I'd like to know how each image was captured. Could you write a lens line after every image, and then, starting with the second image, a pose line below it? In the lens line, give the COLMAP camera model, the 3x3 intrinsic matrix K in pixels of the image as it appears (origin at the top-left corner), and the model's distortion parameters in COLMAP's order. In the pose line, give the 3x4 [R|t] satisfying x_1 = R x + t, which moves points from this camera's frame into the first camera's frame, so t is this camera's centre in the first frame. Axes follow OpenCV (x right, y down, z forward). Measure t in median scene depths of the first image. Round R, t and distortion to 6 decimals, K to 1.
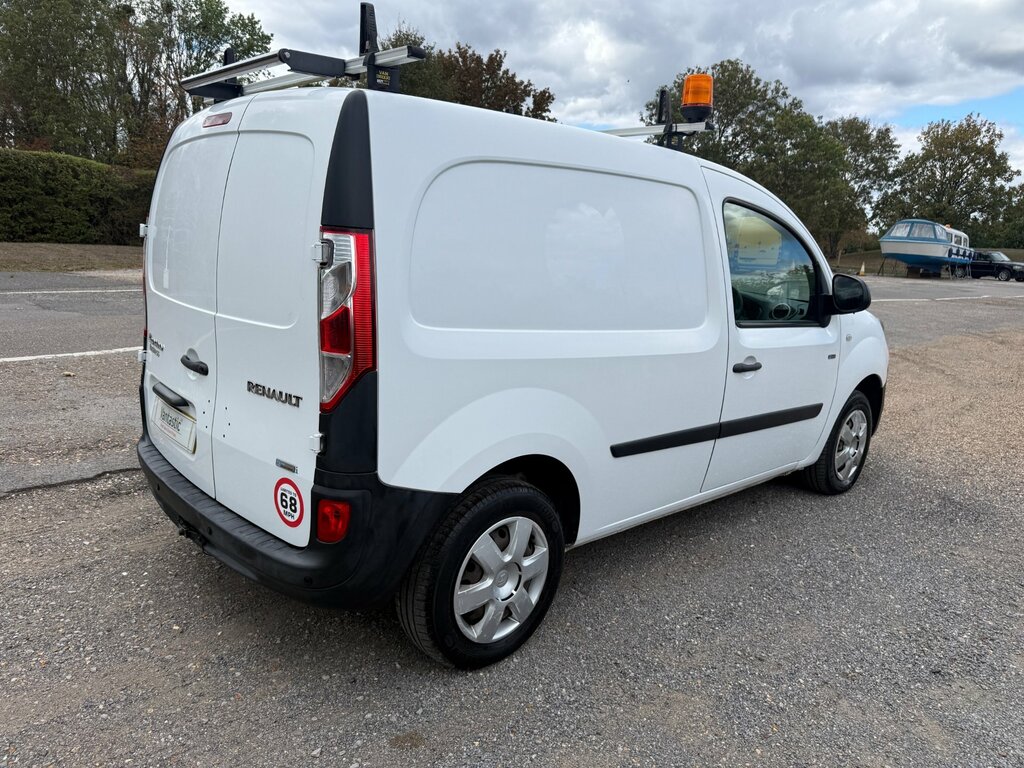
lens RADIAL K [[788.5, 0, 540.2], [0, 788.5, 395.7], [0, 0, 1]] dist [0.003184, -0.009751]
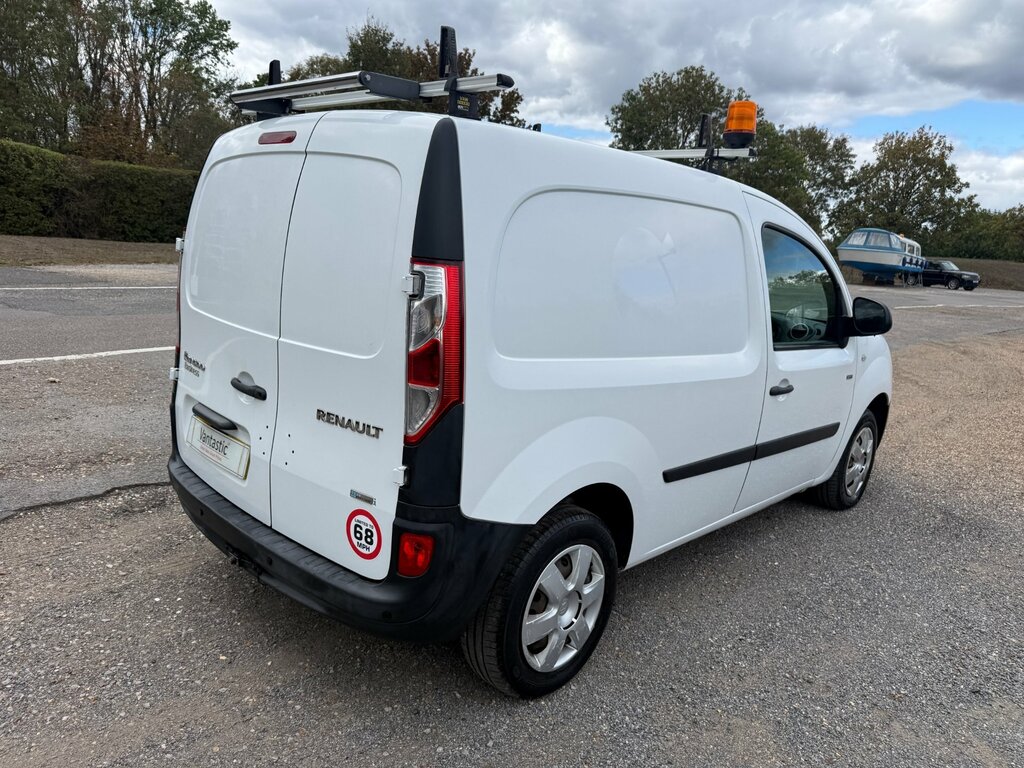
lens RADIAL K [[788.5, 0, 540.2], [0, 788.5, 395.7], [0, 0, 1]] dist [0.003184, -0.009751]
pose [[0.997990, 0.009365, 0.062674, -0.106341], [-0.009572, 0.999950, 0.003004, -0.027400], [-0.062643, -0.003598, 0.998030, 0.006338]]
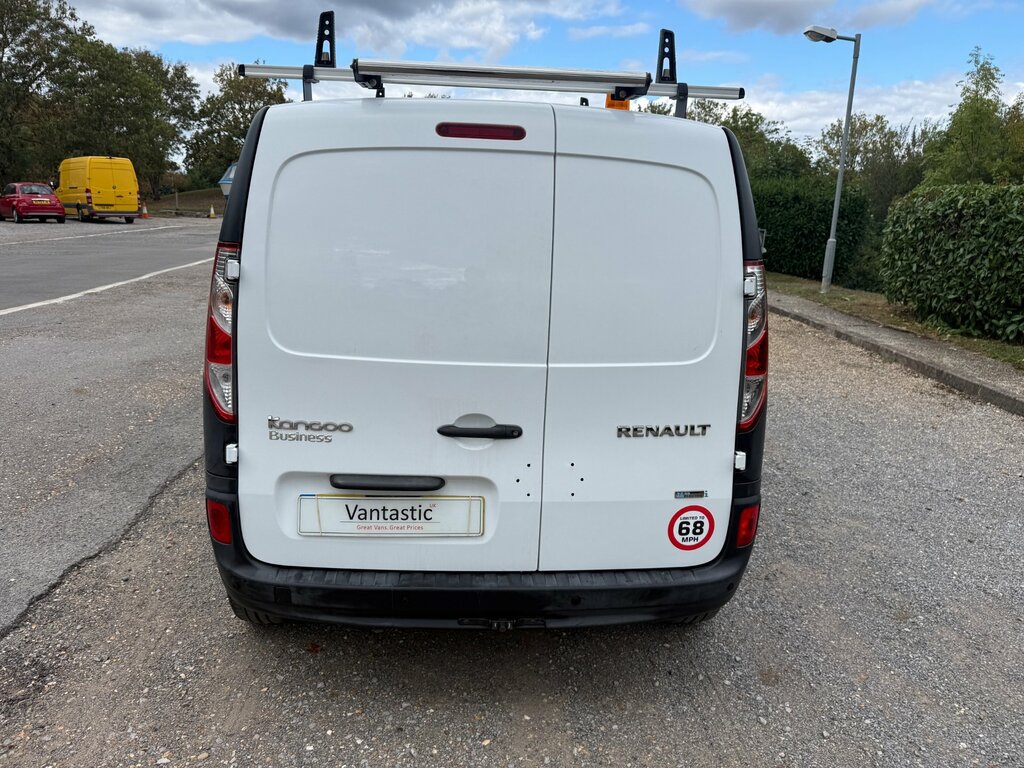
lens RADIAL K [[749.7, 0, 529.1], [0, 749.7, 380.7], [0, 0, 1]] dist [0.031411, -0.004890]
pose [[0.621073, -0.216699, 0.753200, -0.749947], [0.158763, 0.975878, 0.149852, -0.152740], [-0.767504, 0.026511, 0.640496, 0.343637]]
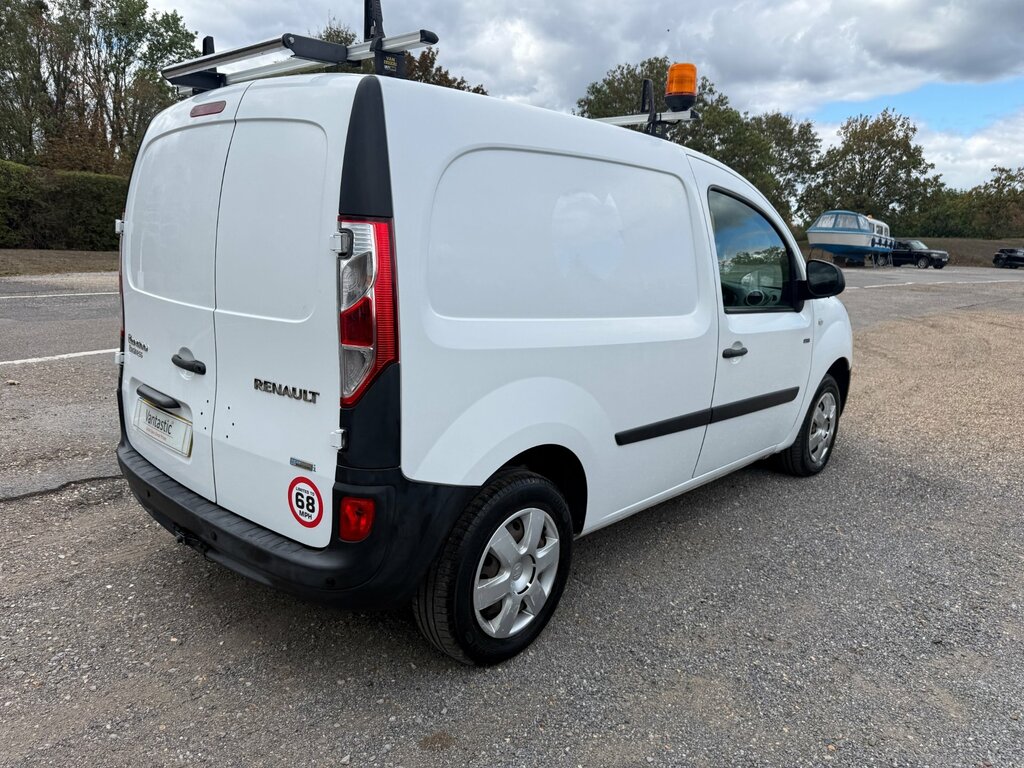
lens RADIAL K [[787.3, 0, 531.3], [0, 787.3, 385.0], [0, 0, 1]] dist [-0.001639, -0.002659]
pose [[0.996742, -0.031012, 0.074452, -0.071867], [0.031716, 0.999463, -0.008283, 0.005719], [-0.074155, 0.010617, 0.997190, 0.011244]]
